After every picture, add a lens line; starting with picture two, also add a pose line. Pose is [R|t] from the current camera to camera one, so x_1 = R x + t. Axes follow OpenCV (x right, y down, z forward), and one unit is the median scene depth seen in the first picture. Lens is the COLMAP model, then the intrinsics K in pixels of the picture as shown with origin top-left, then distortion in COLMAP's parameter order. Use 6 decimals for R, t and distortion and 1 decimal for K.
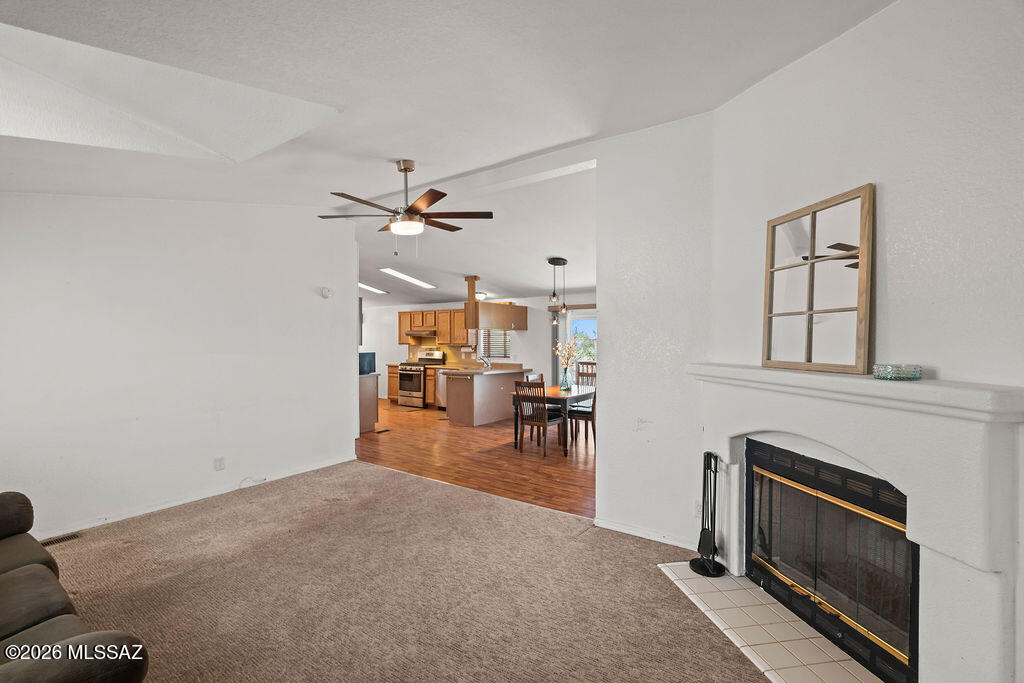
lens RADIAL K [[454.1, 0, 509.5], [0, 454.1, 347.5], [0, 0, 1]] dist [0.000763, 0.000015]
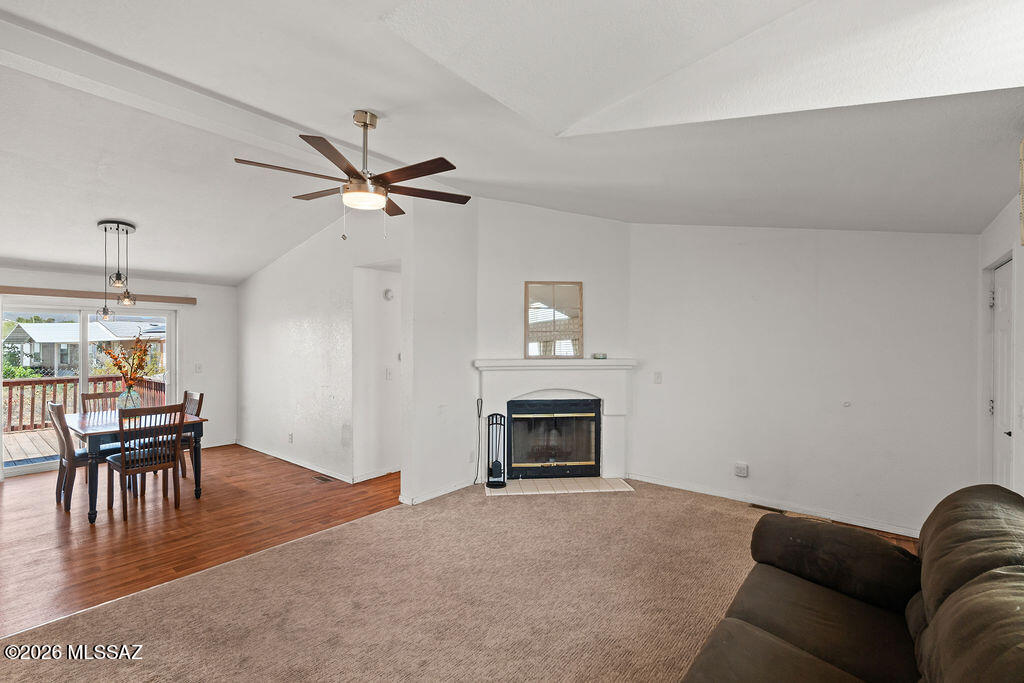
lens RADIAL K [[468.1, 0, 512.1], [0, 468.1, 349.0], [0, 0, 1]] dist [-0.001128, -0.000142]
pose [[0.044339, -0.005978, 0.998999, -1.188915], [0.017931, 0.999826, 0.005187, -0.007131], [-0.998856, 0.017683, 0.044438, 0.838709]]
